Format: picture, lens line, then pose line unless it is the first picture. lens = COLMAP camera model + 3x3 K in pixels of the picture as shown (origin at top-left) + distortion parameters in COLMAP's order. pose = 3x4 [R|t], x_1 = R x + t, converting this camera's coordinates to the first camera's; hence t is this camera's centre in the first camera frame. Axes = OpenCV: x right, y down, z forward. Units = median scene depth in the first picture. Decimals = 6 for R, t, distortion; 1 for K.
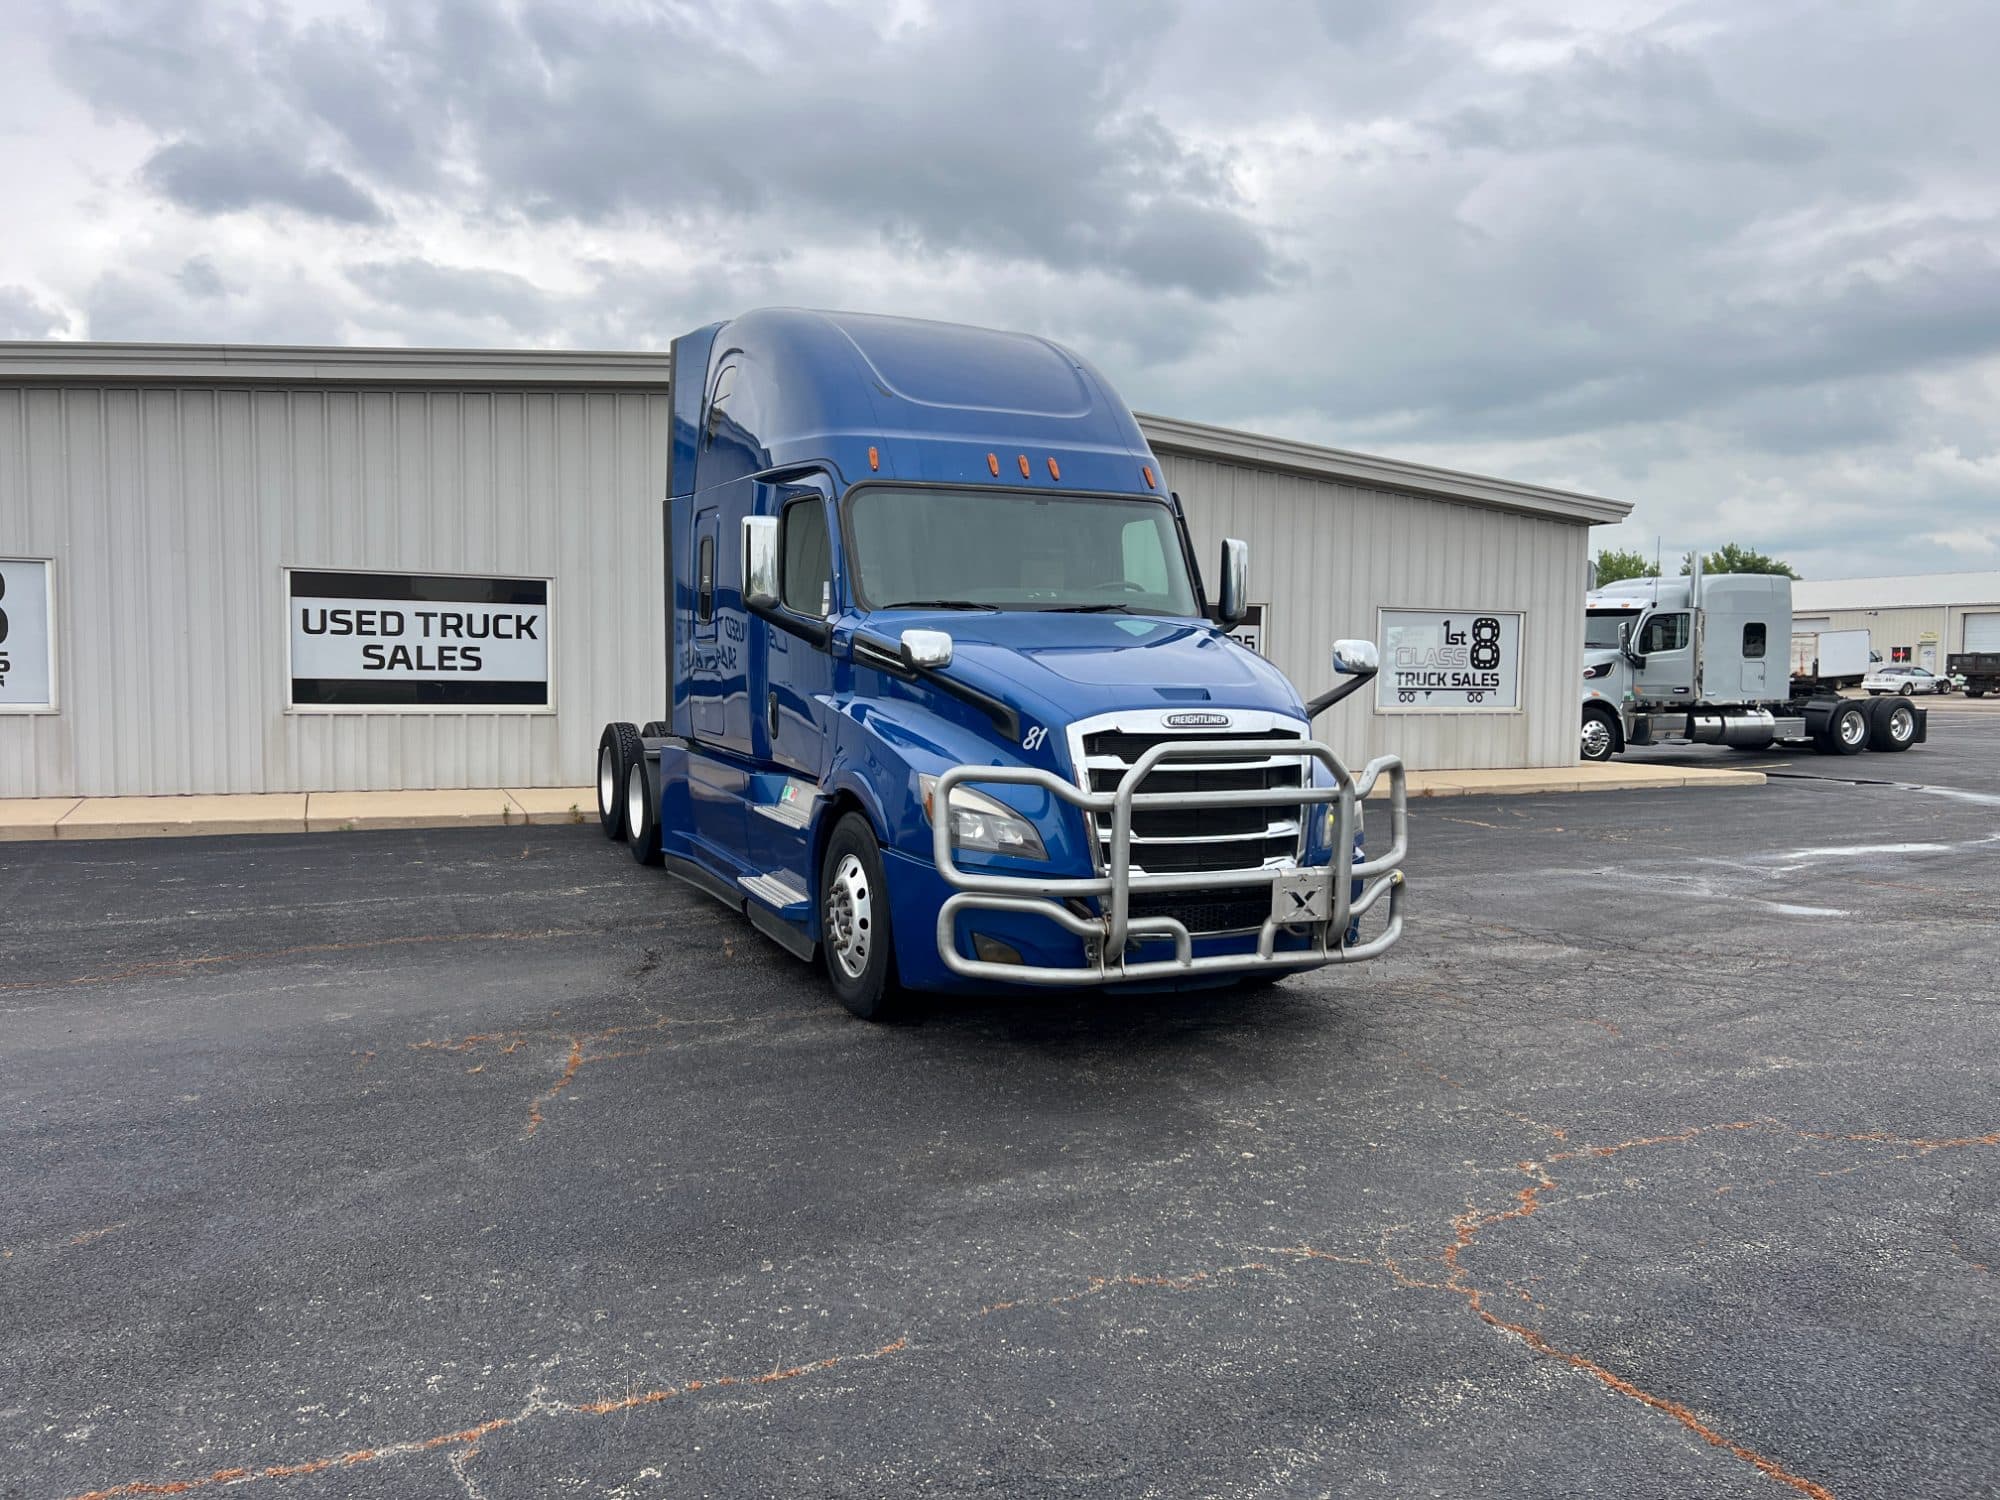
lens RADIAL K [[1529.8, 0, 1000.0], [0, 1529.8, 750.0], [0, 0, 1]] dist [0.059134, -0.077762]
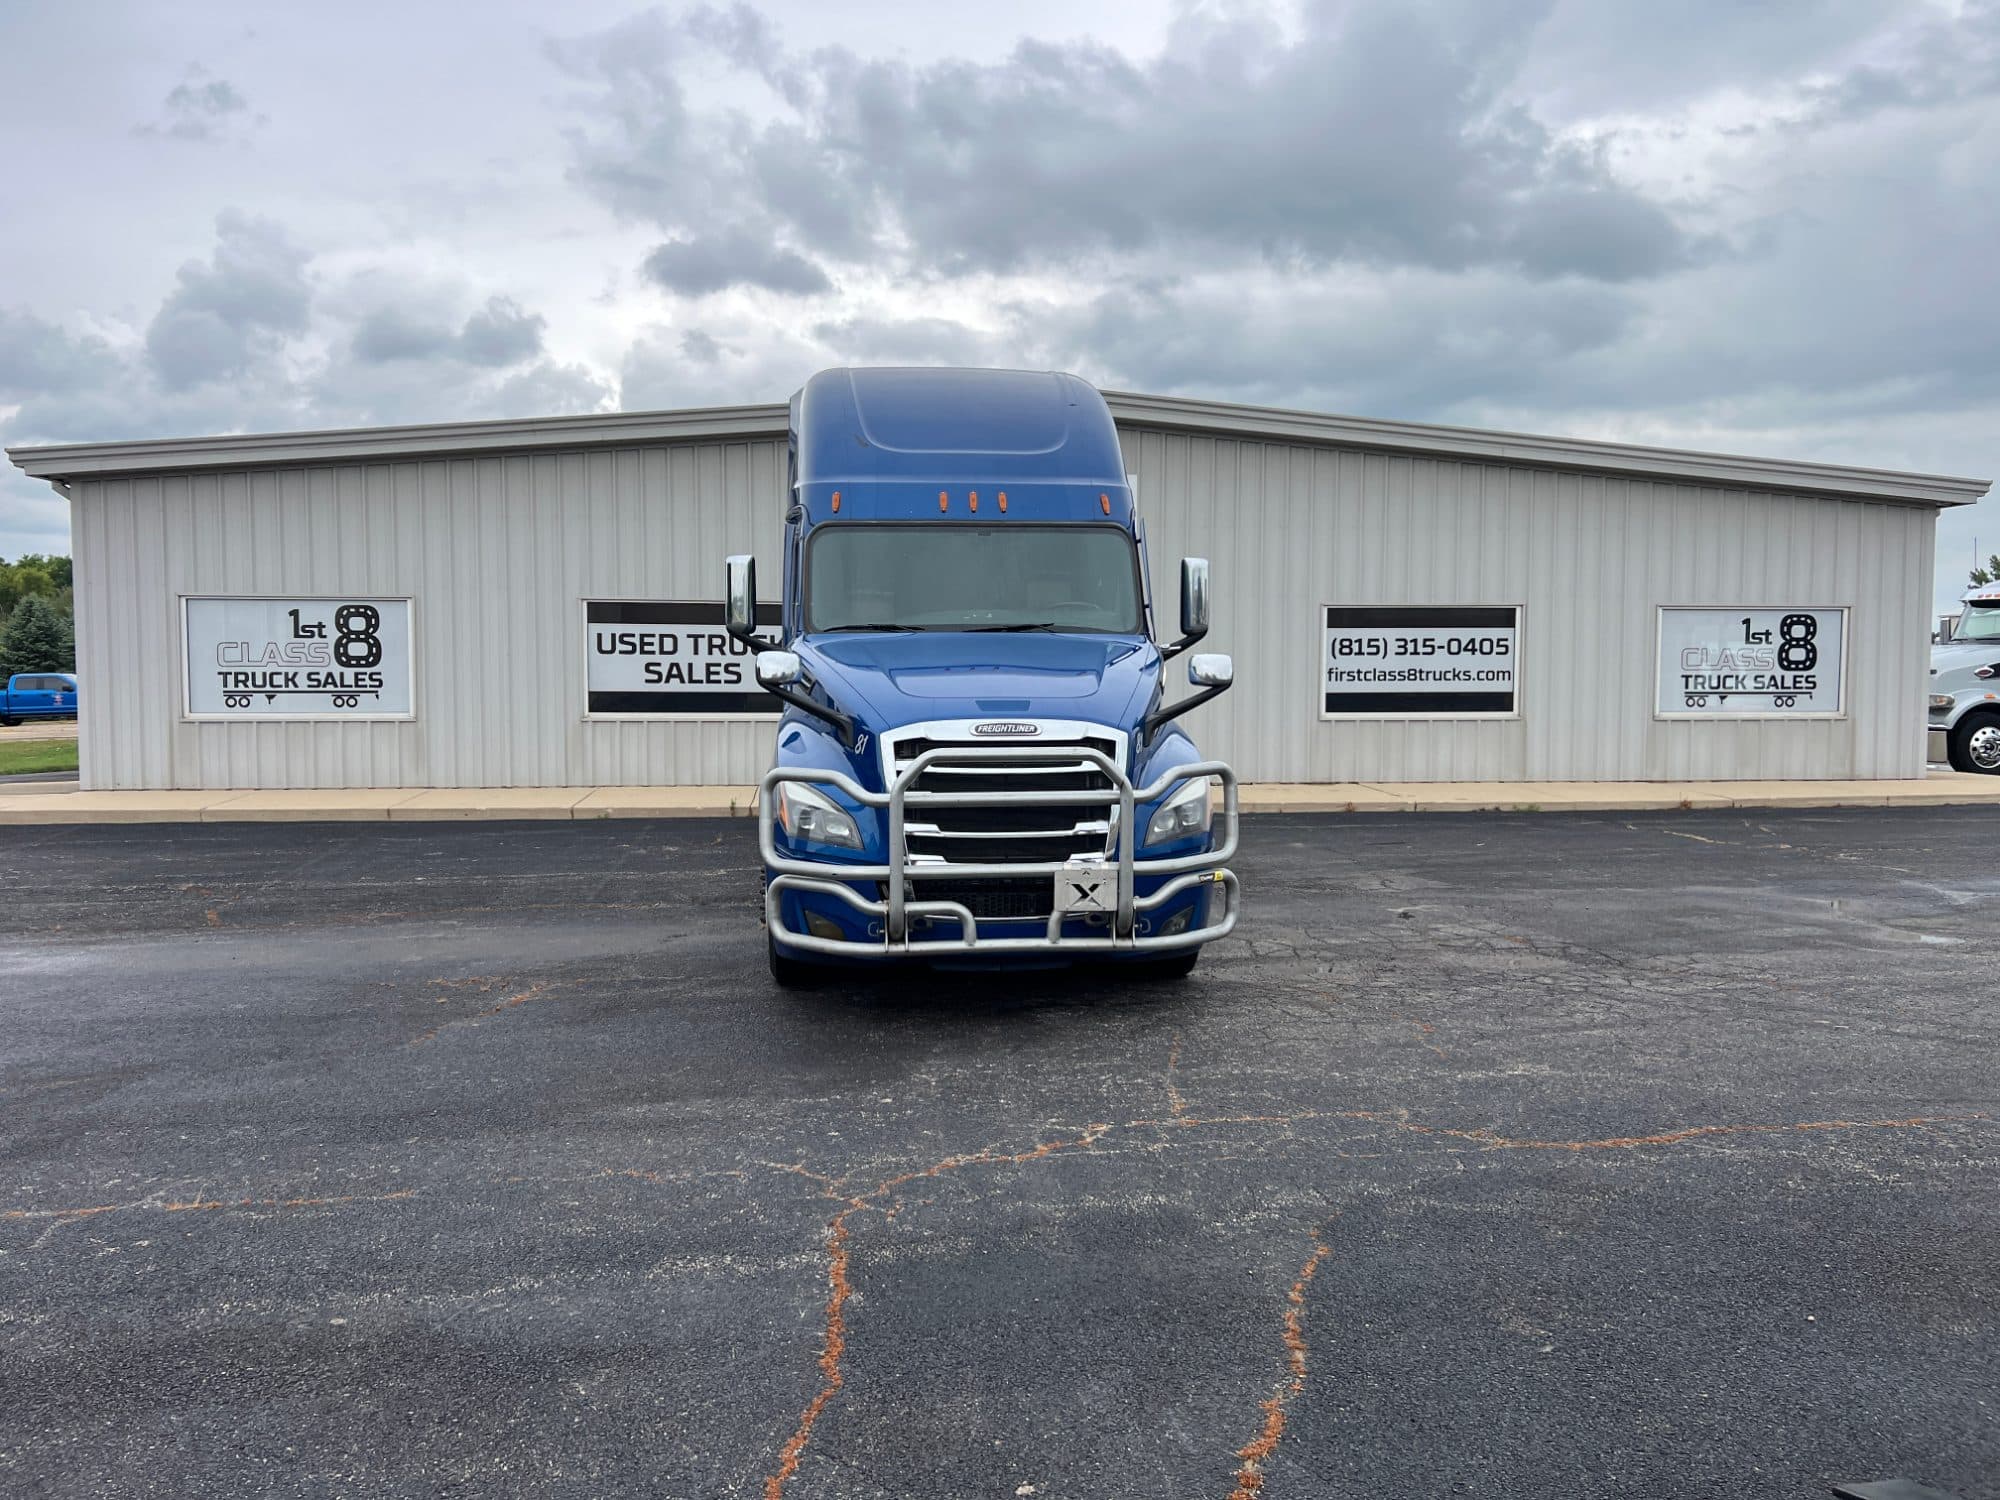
lens RADIAL K [[1529.8, 0, 1000.0], [0, 1529.8, 750.0], [0, 0, 1]] dist [0.059134, -0.077762]
pose [[0.947158, 0.005952, -0.320711, 0.393135], [-0.006816, 0.999976, -0.001572, -0.001837], [0.320694, 0.003675, 0.947176, -0.052112]]
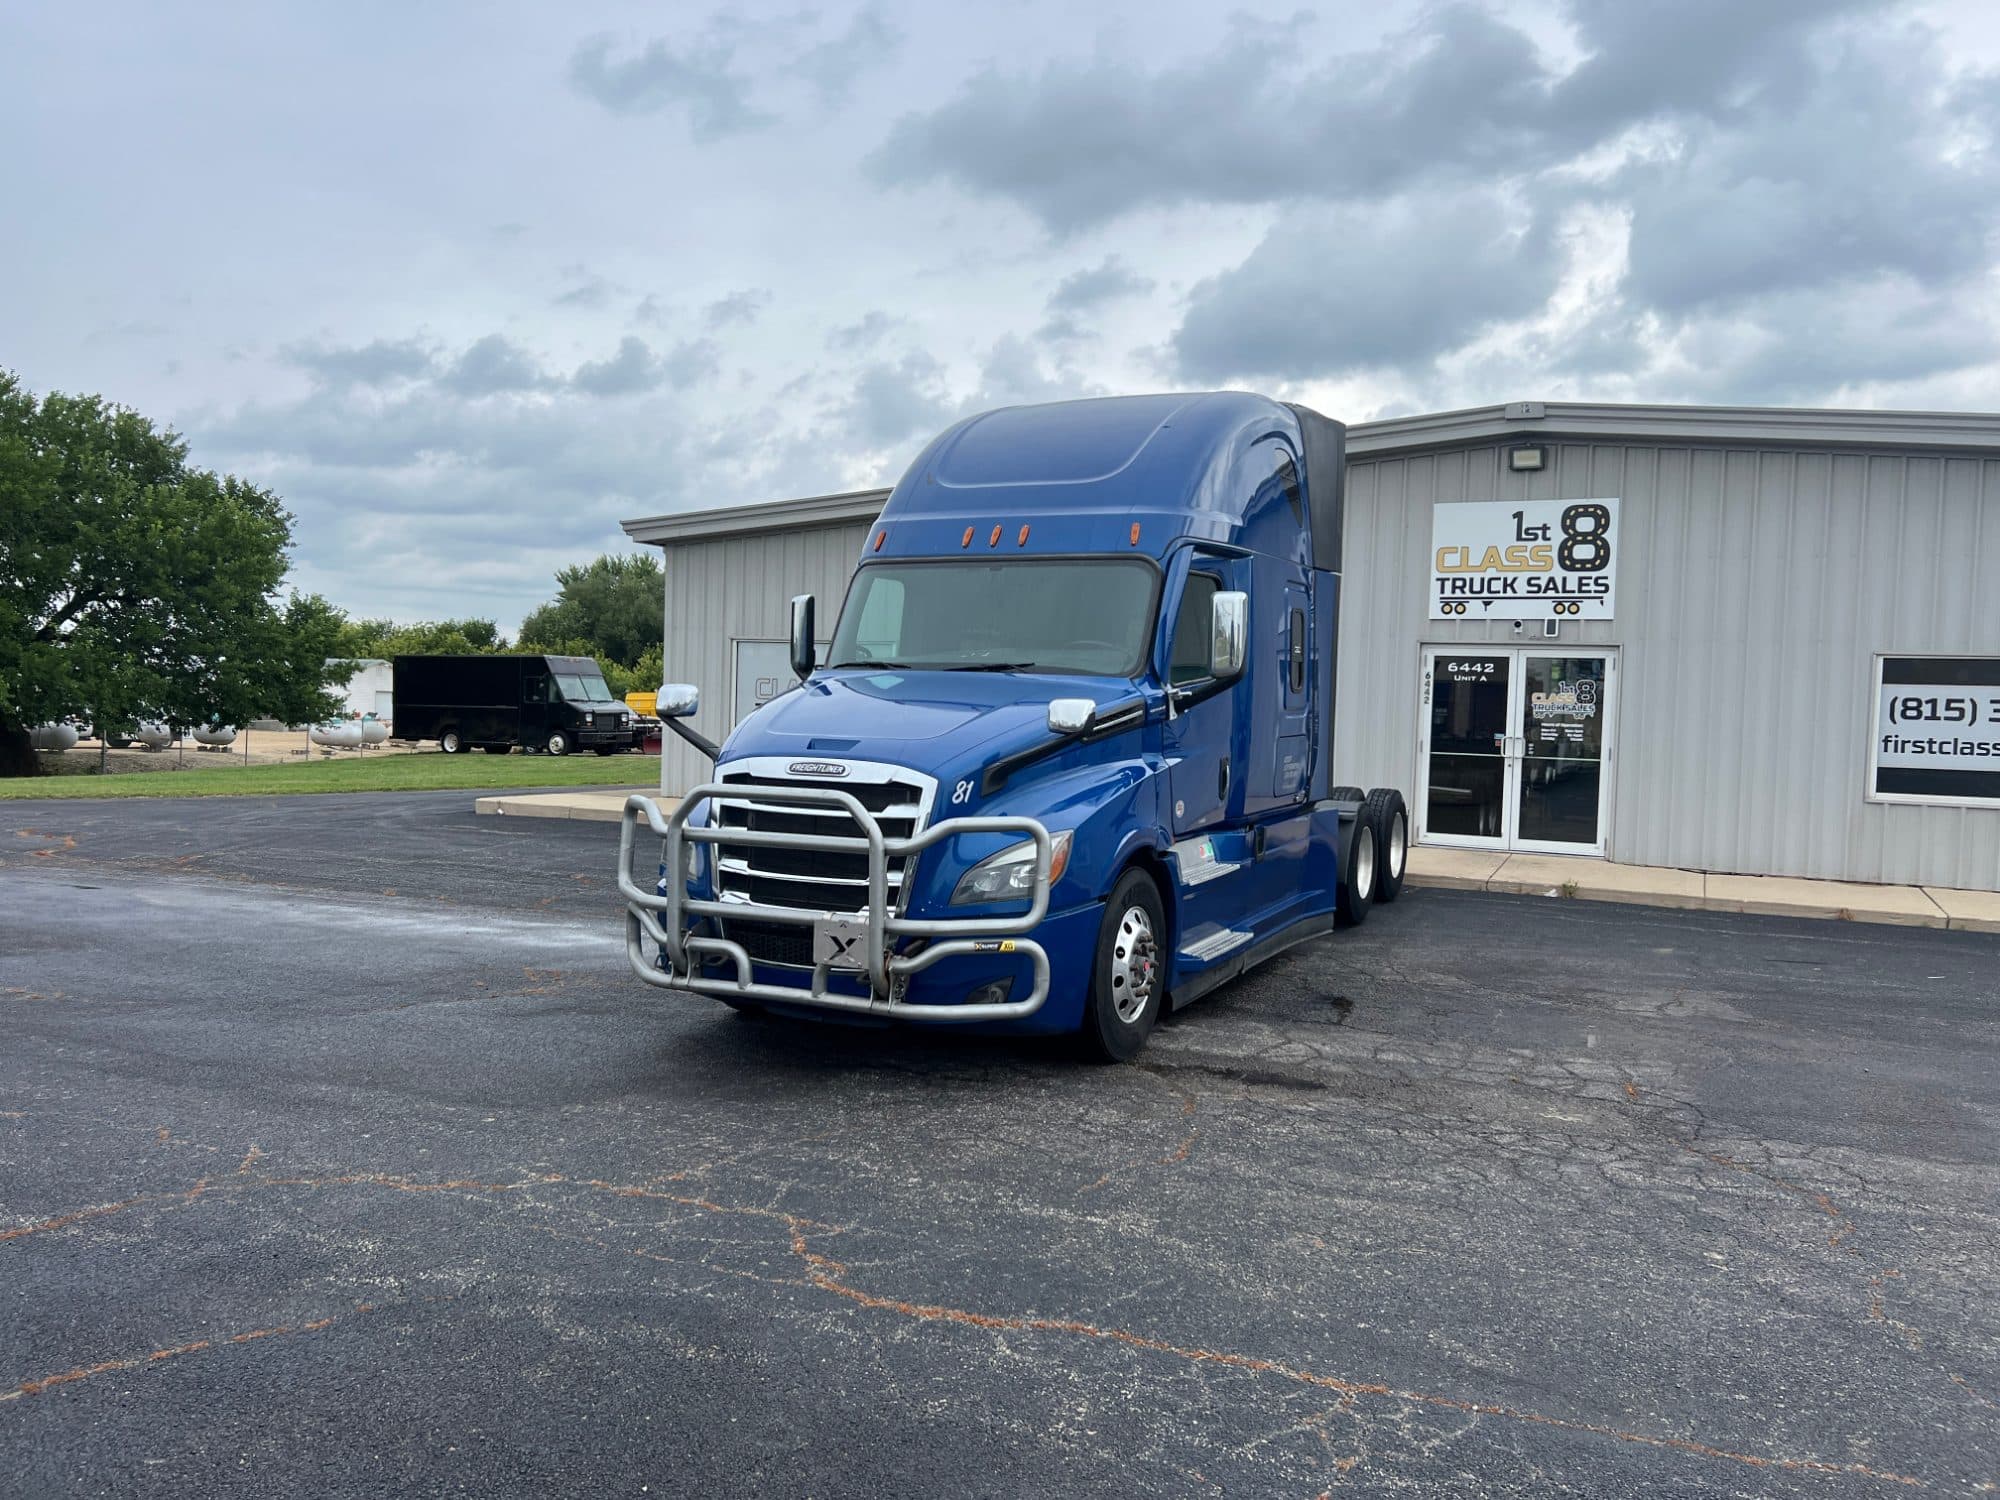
lens RADIAL K [[1529.8, 0, 1000.0], [0, 1529.8, 750.0], [0, 0, 1]] dist [0.059134, -0.077762]
pose [[0.632417, 0.031592, -0.773984, 0.848381], [-0.066206, 0.997716, -0.013372, -0.021601], [0.771794, 0.059699, 0.633064, 0.337226]]
